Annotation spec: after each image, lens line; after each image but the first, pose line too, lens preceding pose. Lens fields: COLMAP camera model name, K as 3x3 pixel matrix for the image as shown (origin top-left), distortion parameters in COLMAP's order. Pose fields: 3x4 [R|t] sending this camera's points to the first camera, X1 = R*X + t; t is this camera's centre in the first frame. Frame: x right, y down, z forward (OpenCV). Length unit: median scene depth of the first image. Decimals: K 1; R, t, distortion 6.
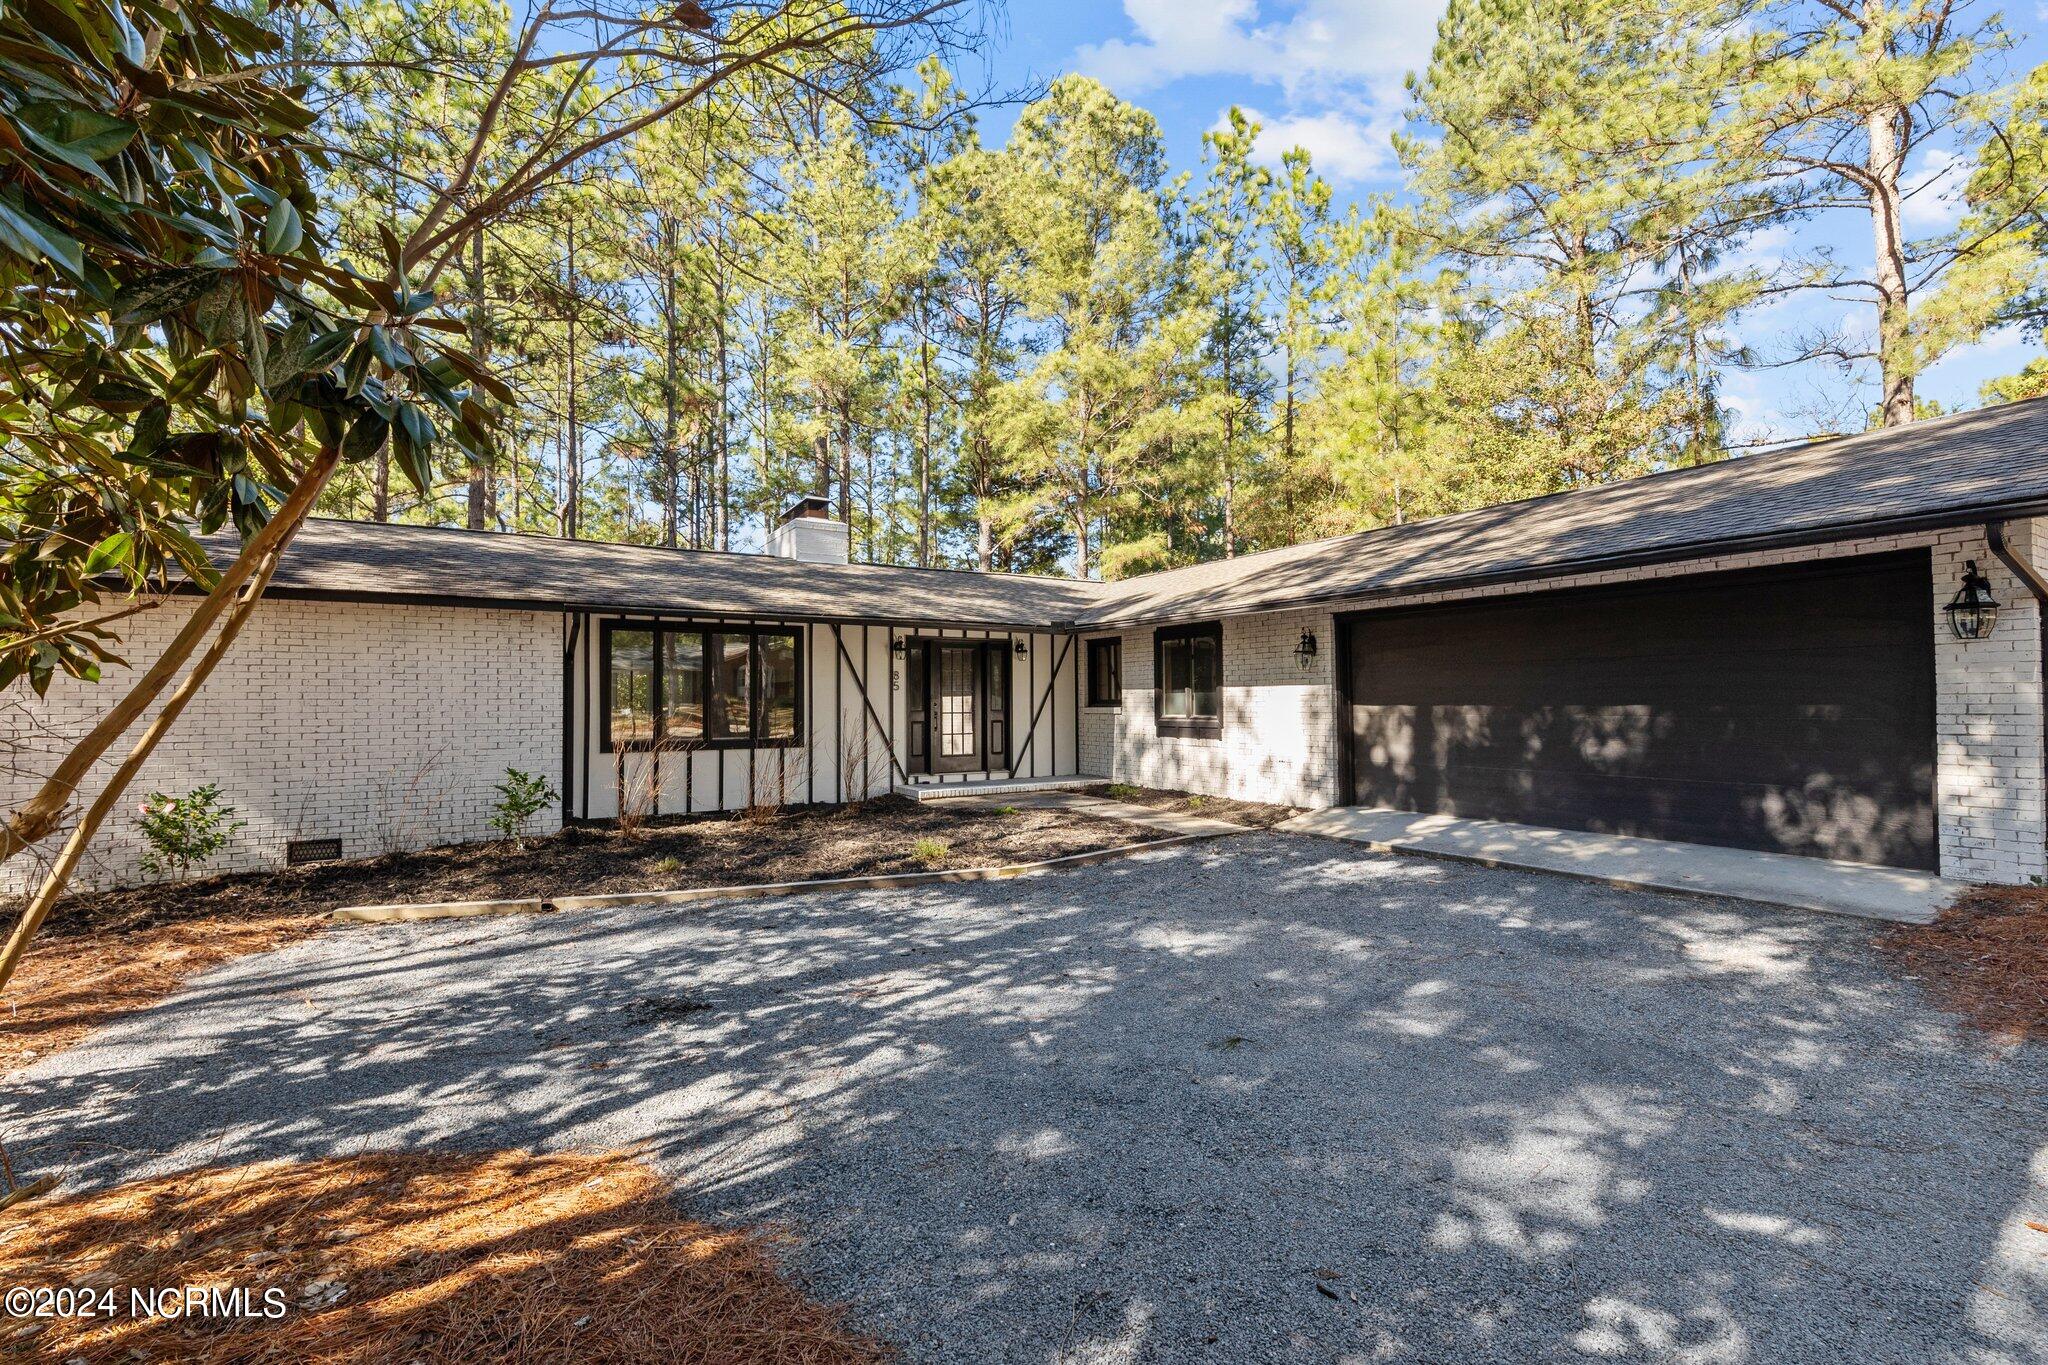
lens RADIAL K [[869.7, 0, 1014.3], [0, 869.7, 680.0], [0, 0, 1]] dist [0.006523, -0.001416]
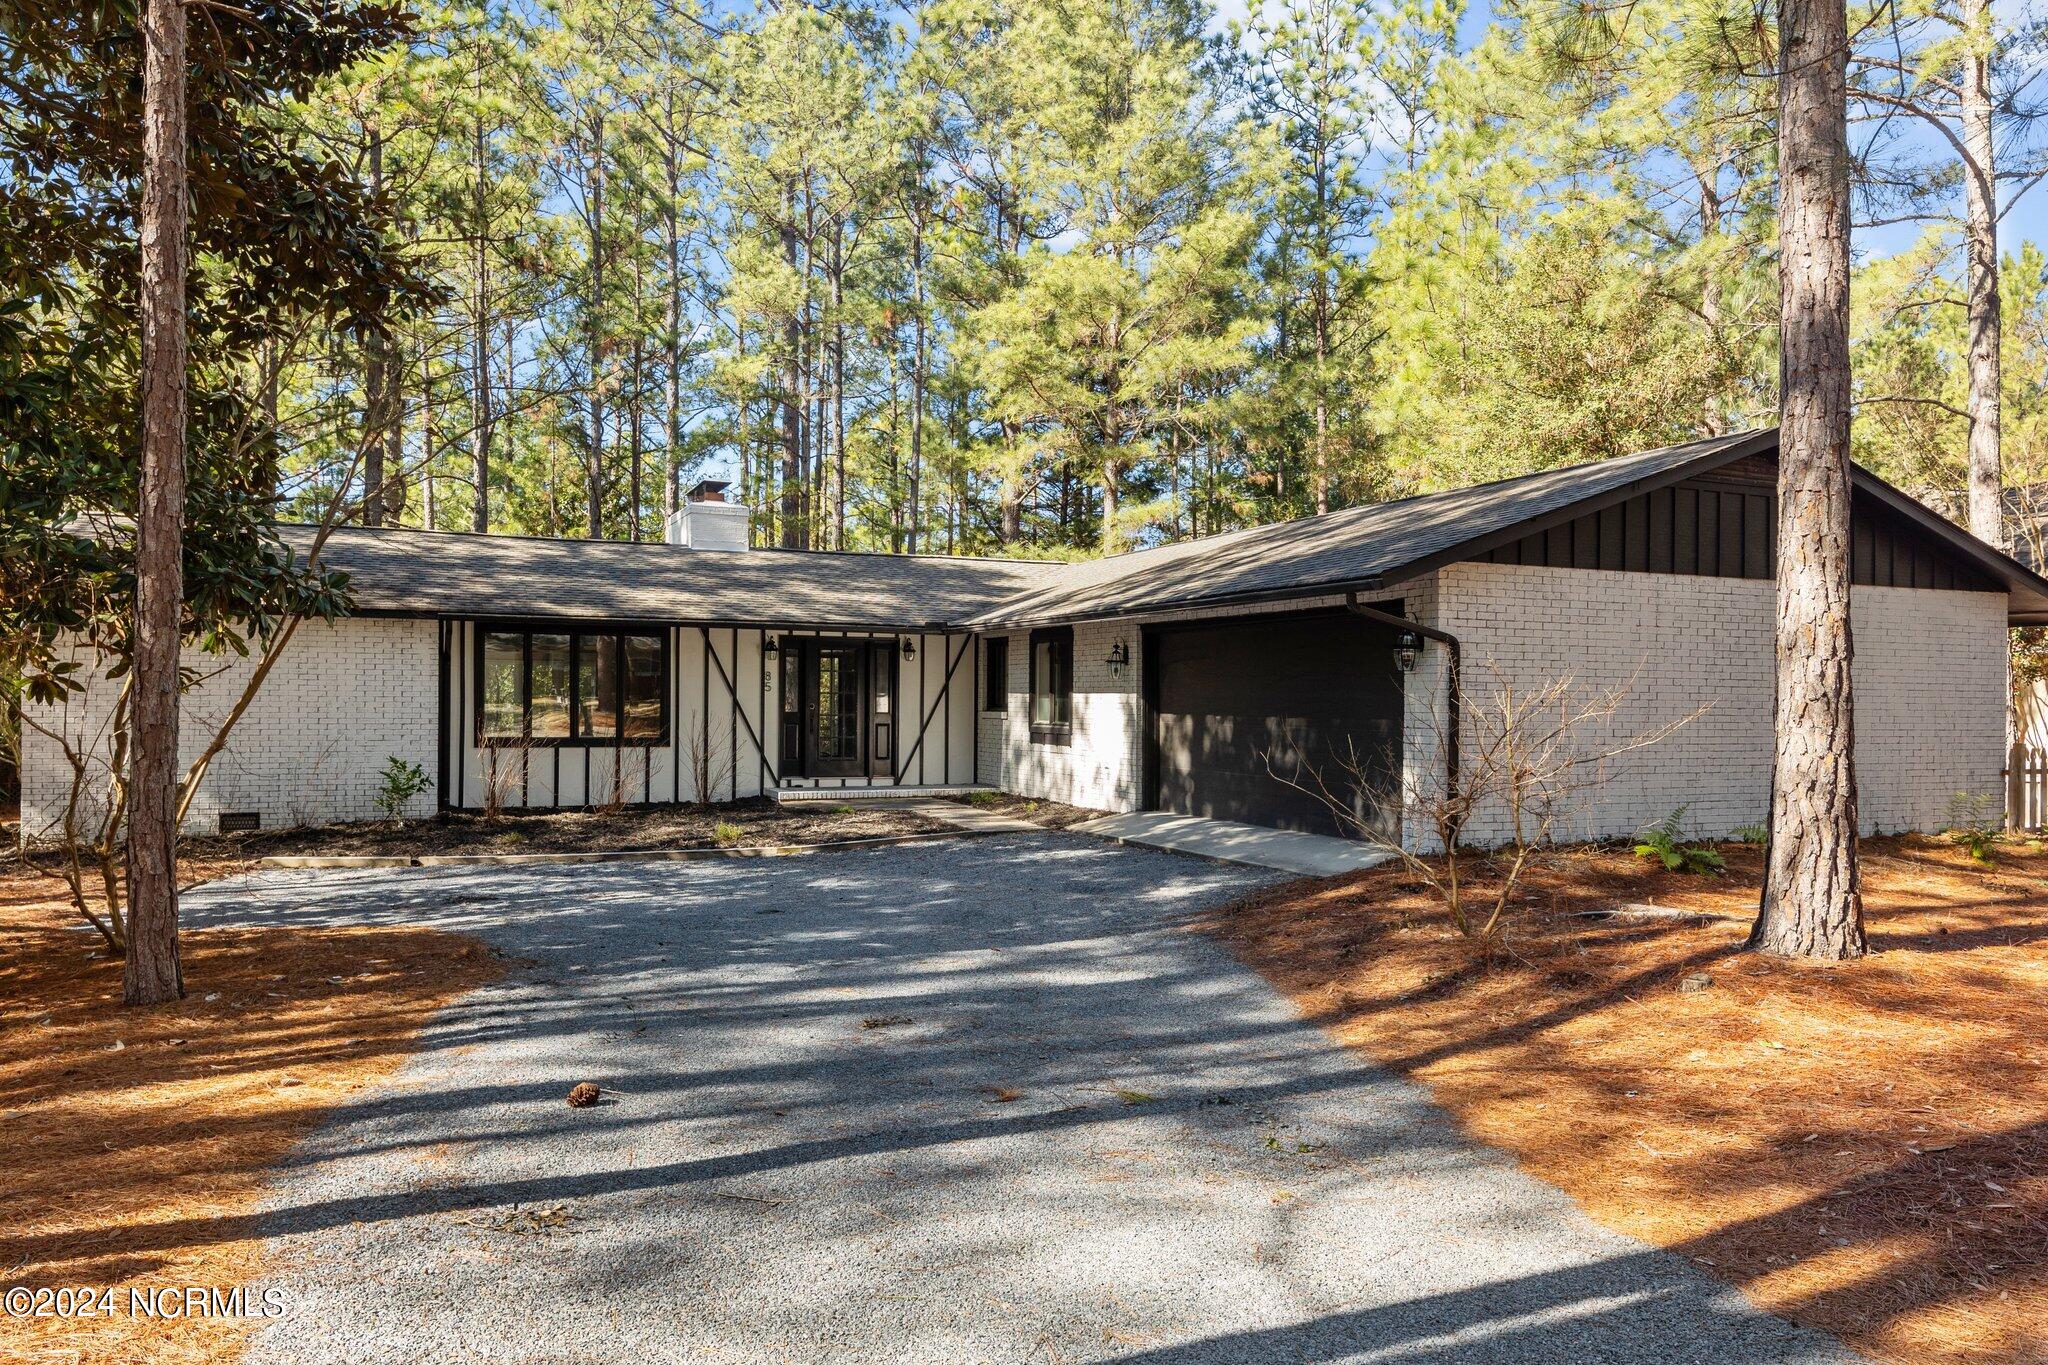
lens RADIAL K [[1380.1, 0, 1013.4], [0, 1380.1, 702.4], [0, 0, 1]] dist [0.003364, 0.000169]
pose [[0.991946, 0.015474, -0.125709, 0.375570], [-0.011697, 0.999459, 0.030725, -0.029789], [0.126117, -0.029007, 0.991591, -0.570042]]
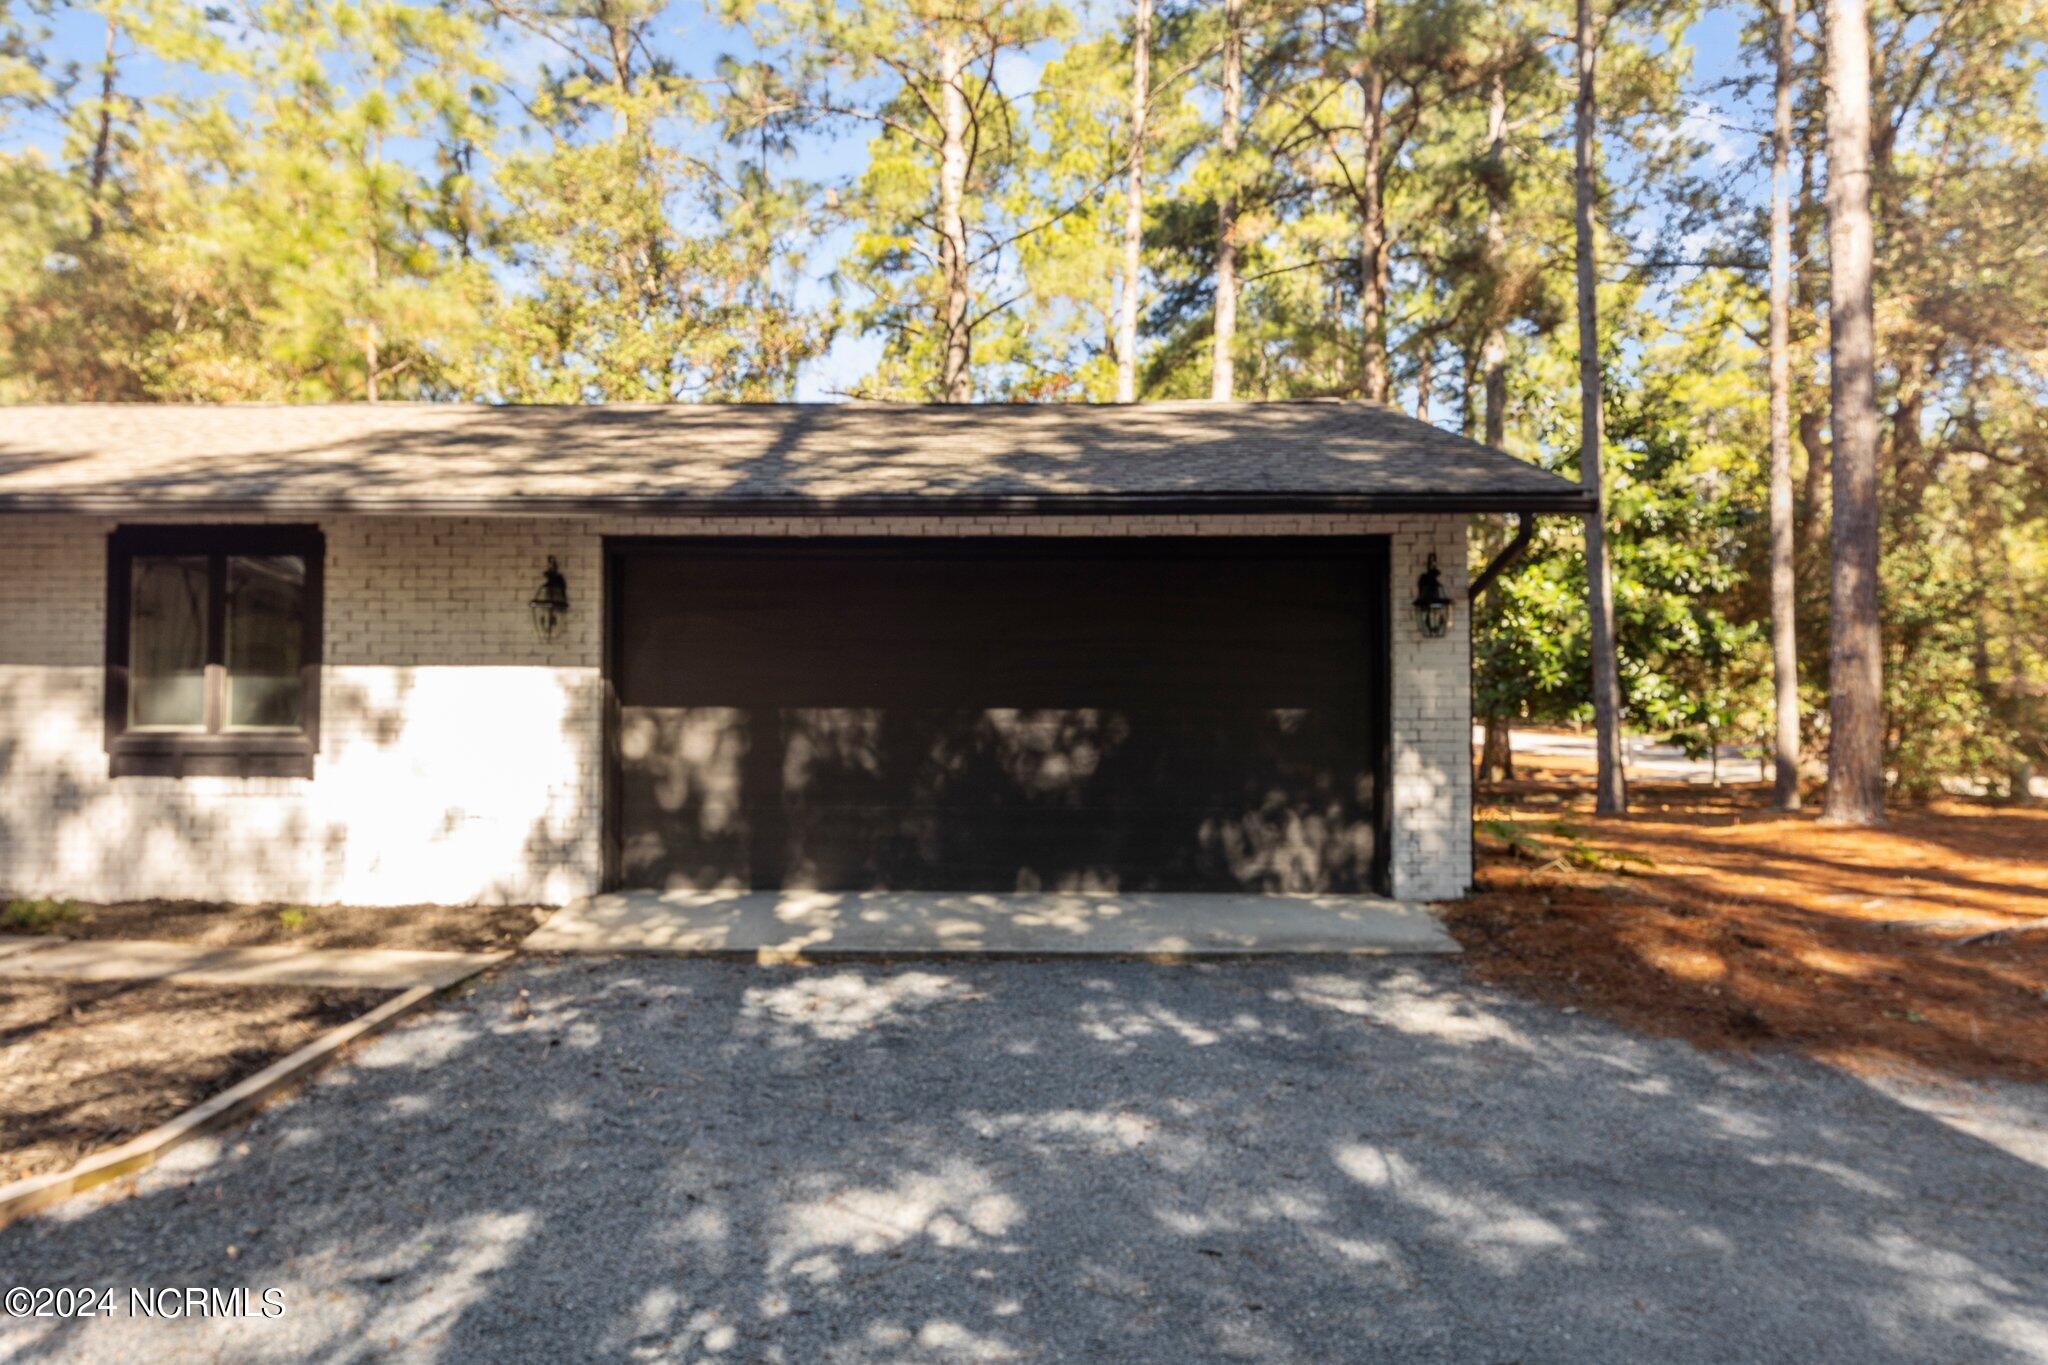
lens RADIAL K [[1380.1, 0, 1008.7], [0, 1380.1, 673.6], [0, 0, 1]] dist [0.003364, 0.000169]
pose [[0.540324, 0.038165, 0.840591, -0.191080], [-0.029711, 0.999213, -0.026270, 0.021399], [-0.840933, -0.010780, 0.541033, 0.291840]]
